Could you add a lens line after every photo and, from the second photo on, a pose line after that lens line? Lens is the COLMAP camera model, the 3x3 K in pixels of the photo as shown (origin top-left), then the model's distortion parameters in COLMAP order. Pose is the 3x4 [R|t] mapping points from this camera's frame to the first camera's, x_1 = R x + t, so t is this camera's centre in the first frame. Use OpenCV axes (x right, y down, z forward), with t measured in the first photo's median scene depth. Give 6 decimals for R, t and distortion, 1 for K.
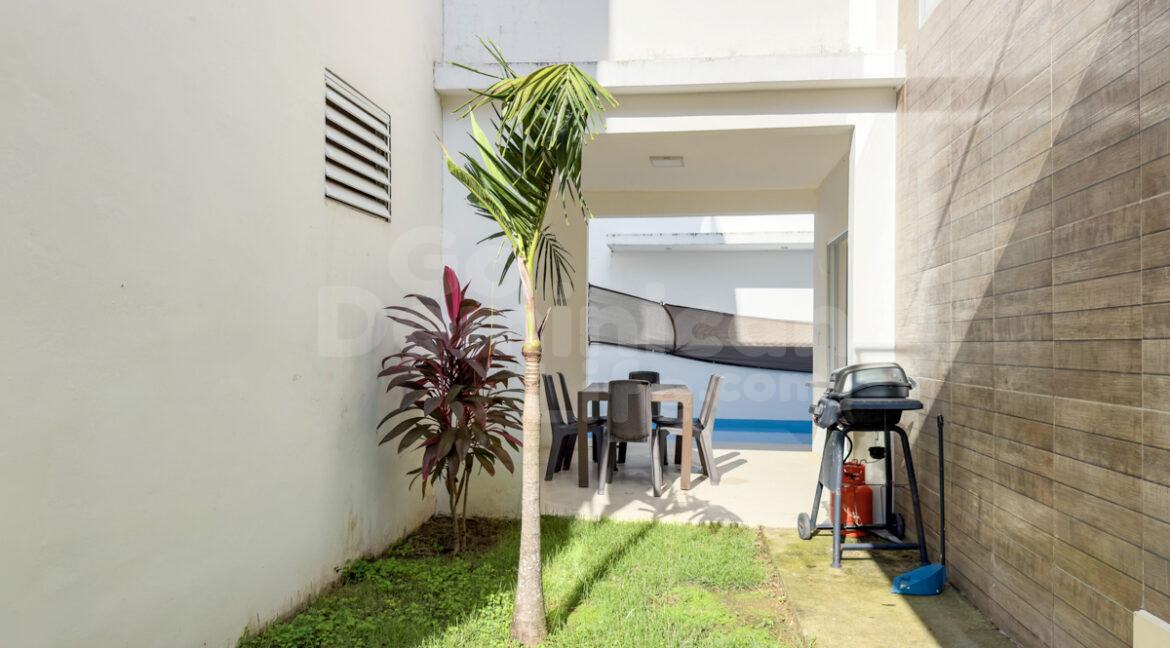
lens RADIAL K [[809.6, 0, 586.2], [0, 809.6, 328.2], [0, 0, 1]] dist [0.008056, 0.000274]
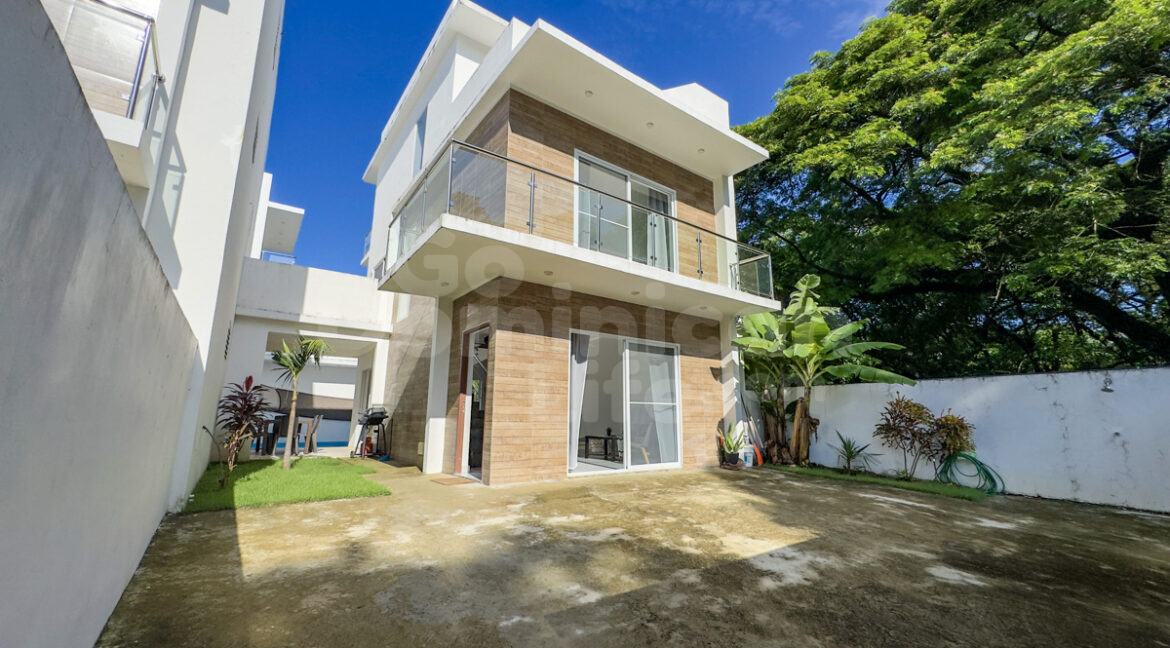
lens RADIAL K [[471.5, 0, 589.1], [0, 471.5, 324.0], [0, 0, 1]] dist [-0.006859, 0.000479]
pose [[0.718001, 0.135632, 0.682699, -0.448614], [-0.013732, 0.983400, -0.180931, 0.040106], [-0.695906, 0.120534, 0.707945, -1.188623]]
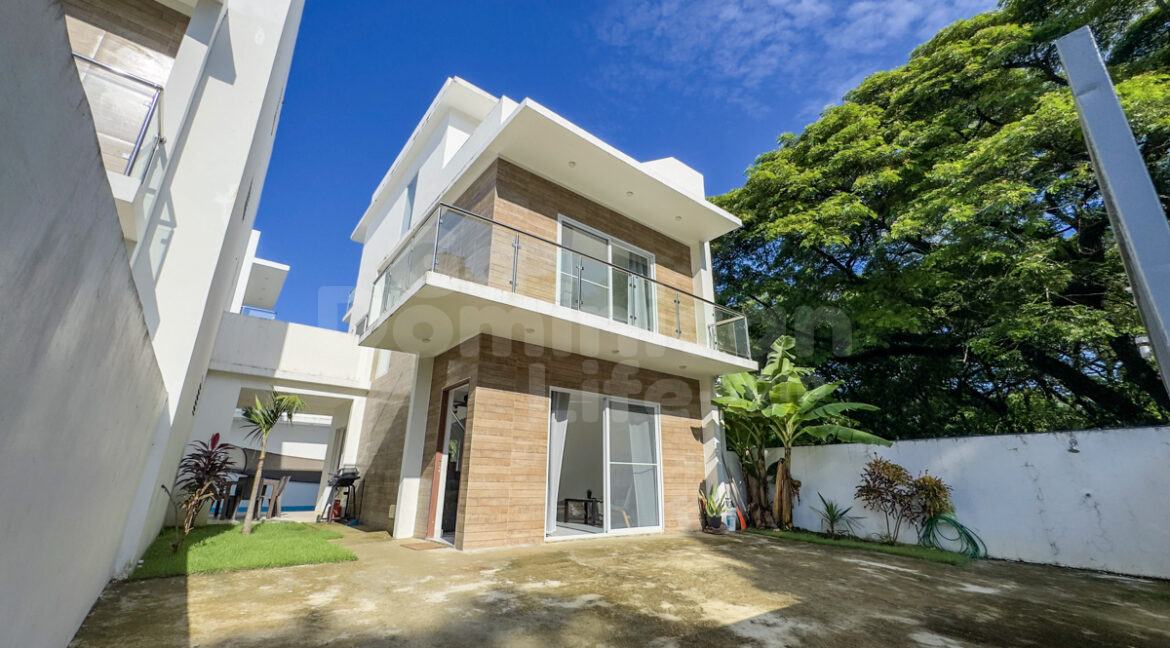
lens RADIAL K [[471.5, 0, 590.4], [0, 471.5, 324.1], [0, 0, 1]] dist [-0.006859, 0.000479]
pose [[0.690386, 0.231025, 0.685561, -0.455067], [-0.015372, 0.952110, -0.305369, 0.052316], [-0.723278, 0.200284, 0.660875, -1.208618]]
